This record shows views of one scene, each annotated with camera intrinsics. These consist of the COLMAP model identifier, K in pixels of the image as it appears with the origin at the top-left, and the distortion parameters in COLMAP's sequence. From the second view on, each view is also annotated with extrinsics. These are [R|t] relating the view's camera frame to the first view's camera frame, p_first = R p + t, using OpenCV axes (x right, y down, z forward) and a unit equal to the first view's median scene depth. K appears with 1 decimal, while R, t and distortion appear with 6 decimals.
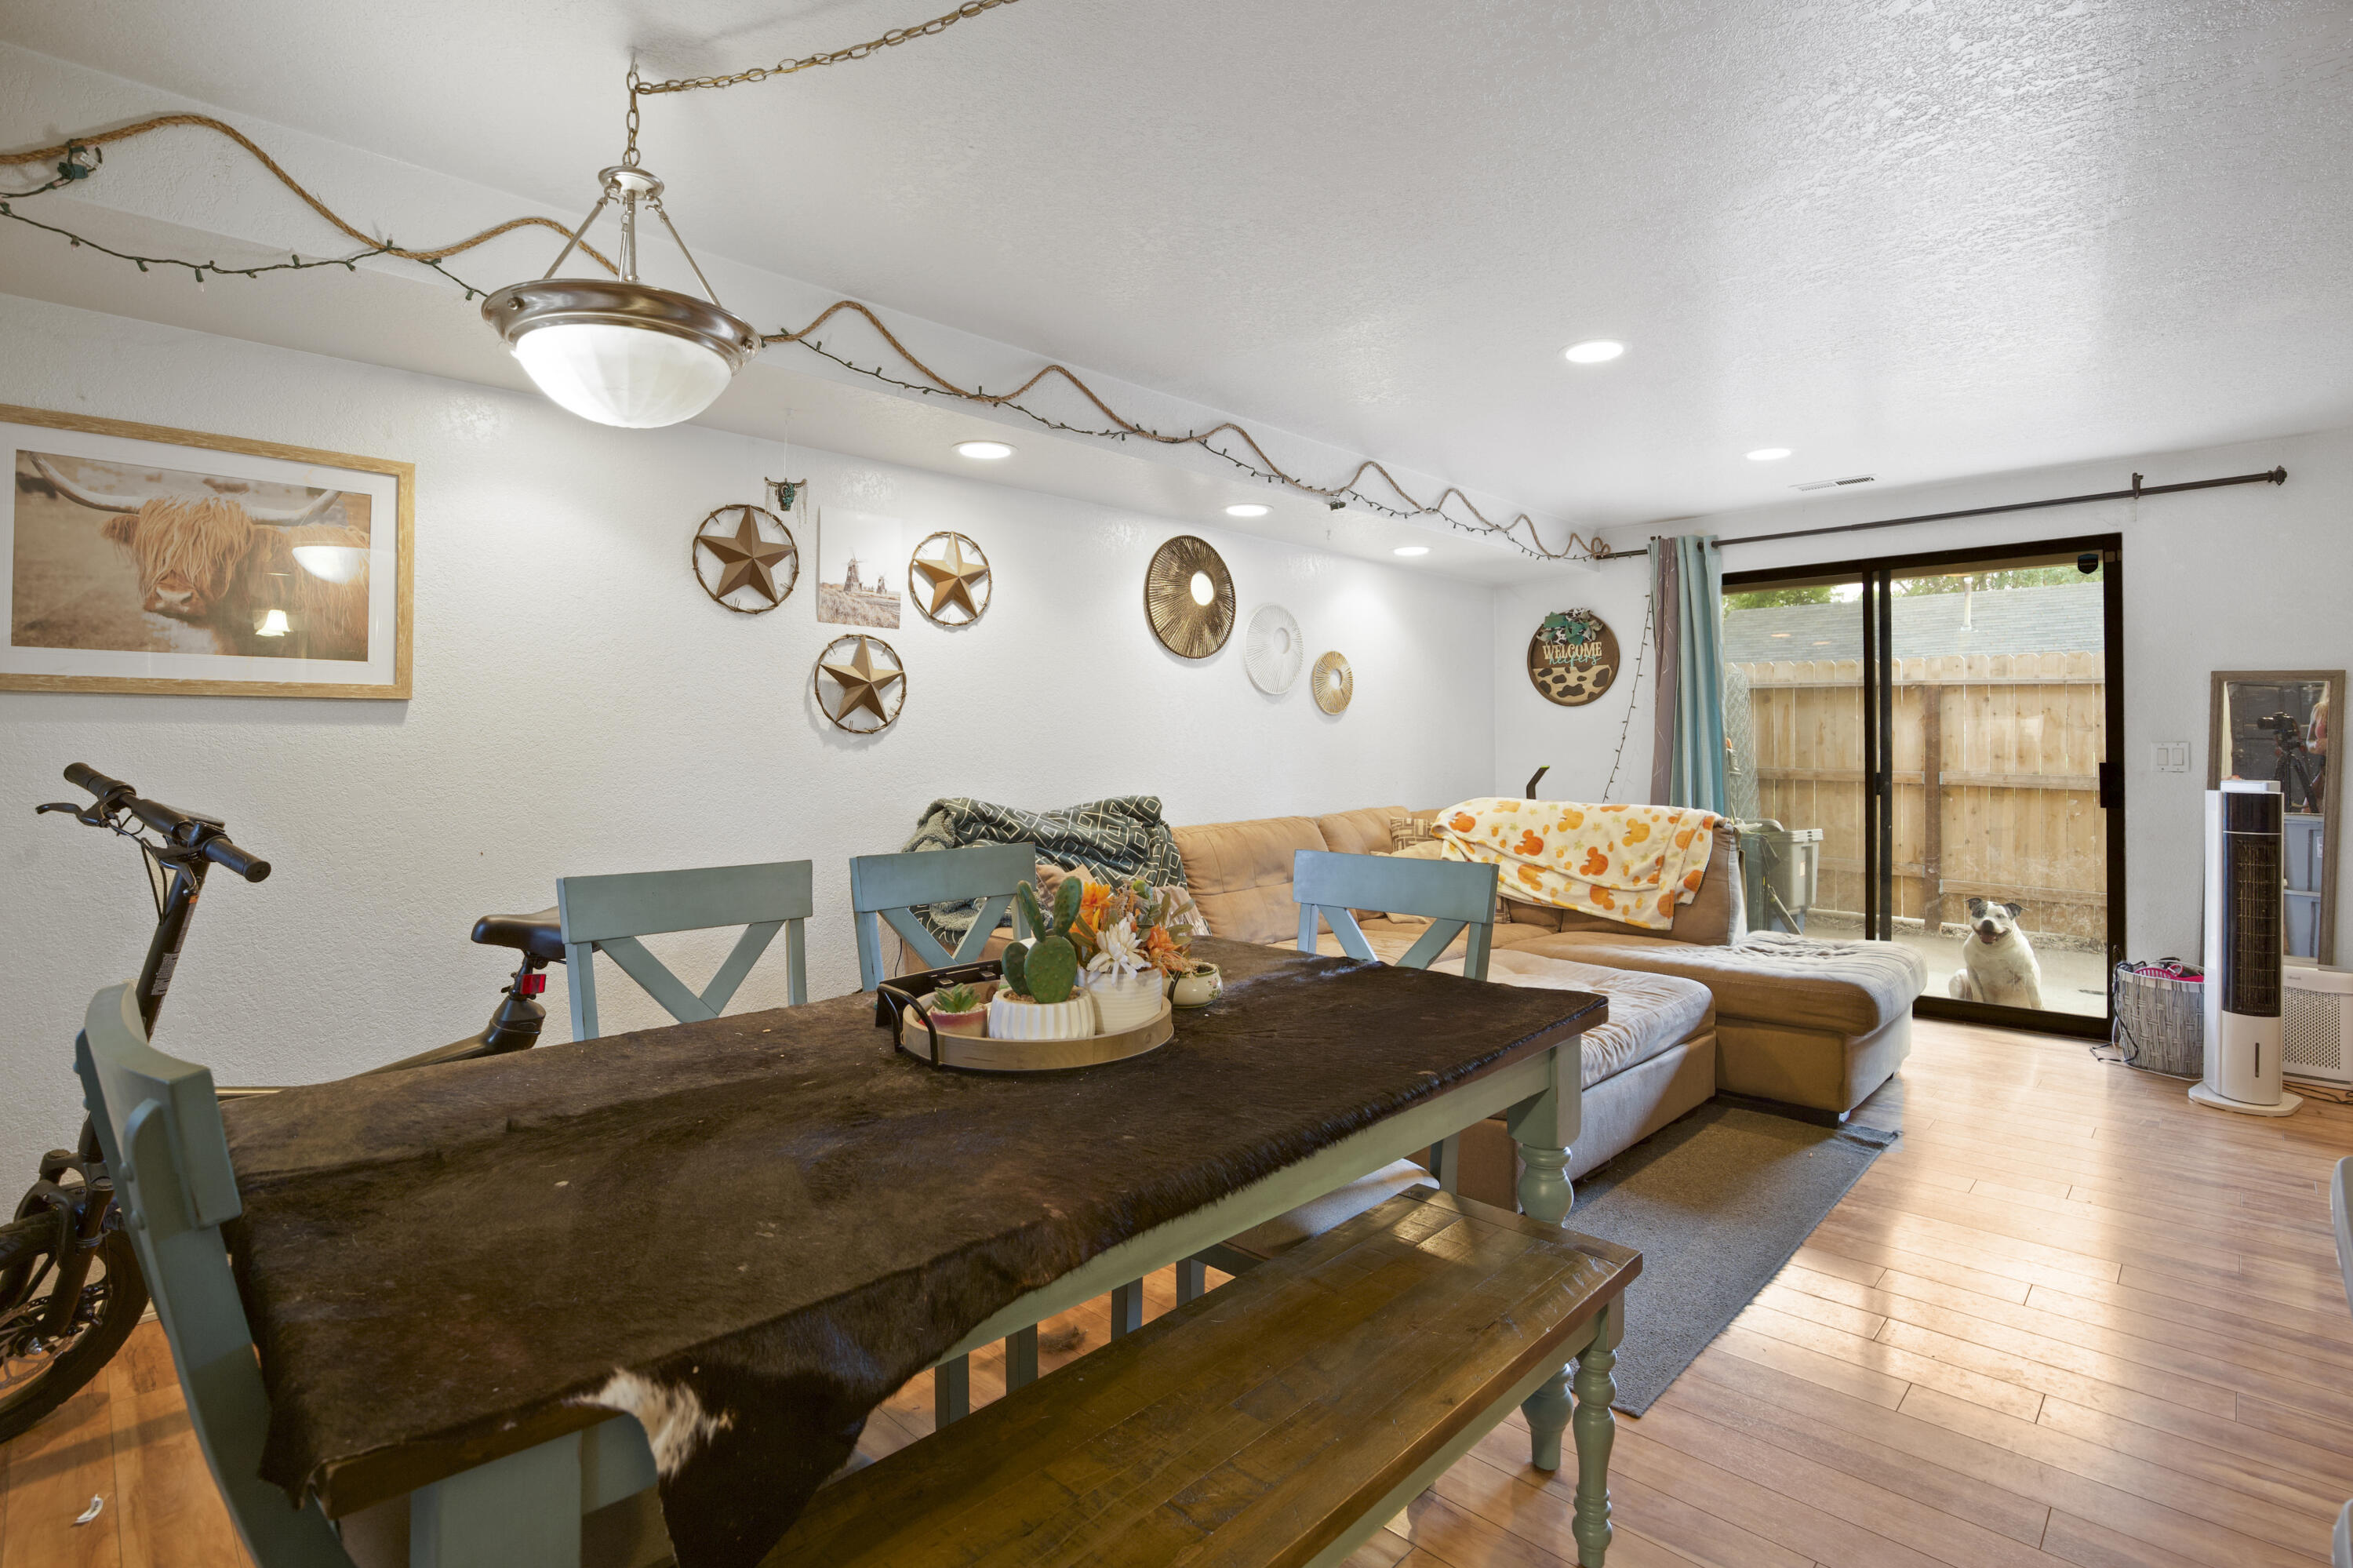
lens RADIAL K [[1107.6, 0, 1176.5], [0, 1107.6, 784.0], [0, 0, 1]] dist [-0.029350, -0.000050]
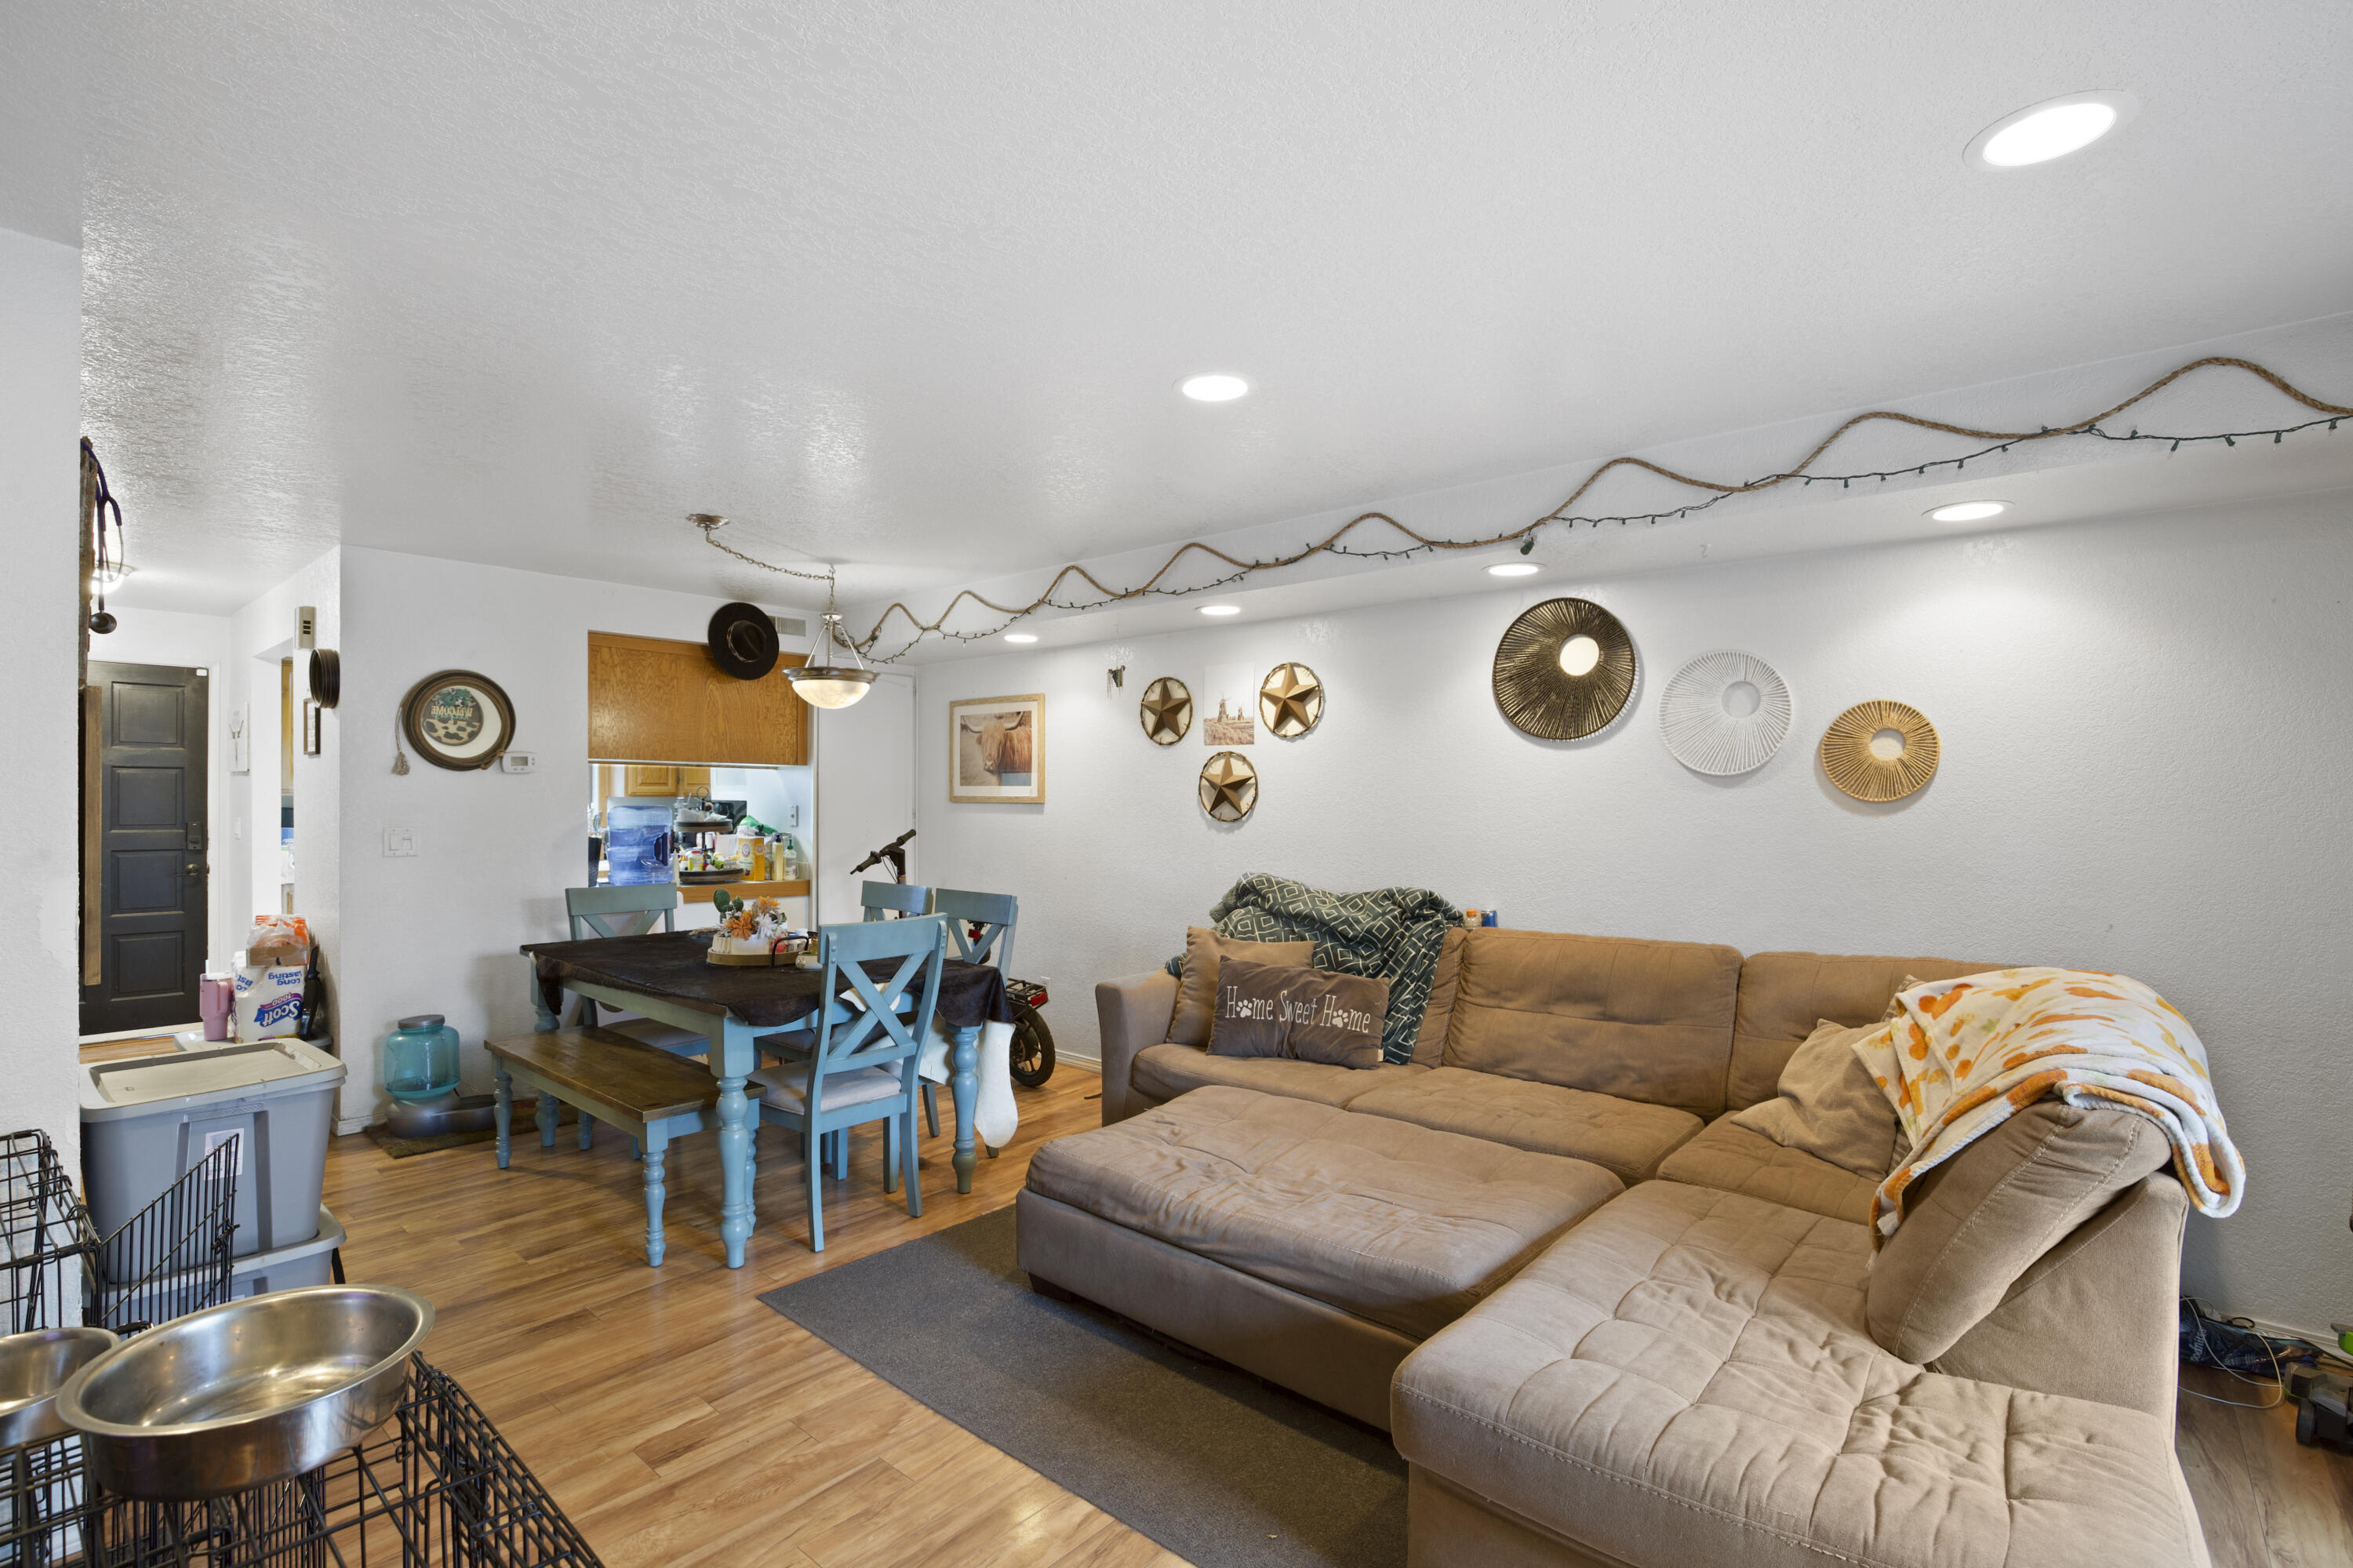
lens RADIAL K [[1107.6, 0, 1176.5], [0, 1107.6, 784.0], [0, 0, 1]] dist [-0.029350, -0.000050]
pose [[0.059607, -0.017049, -0.998076, 1.077871], [-0.046225, 0.998734, -0.019821, -0.060897], [0.997151, 0.047317, 0.058743, 0.825990]]
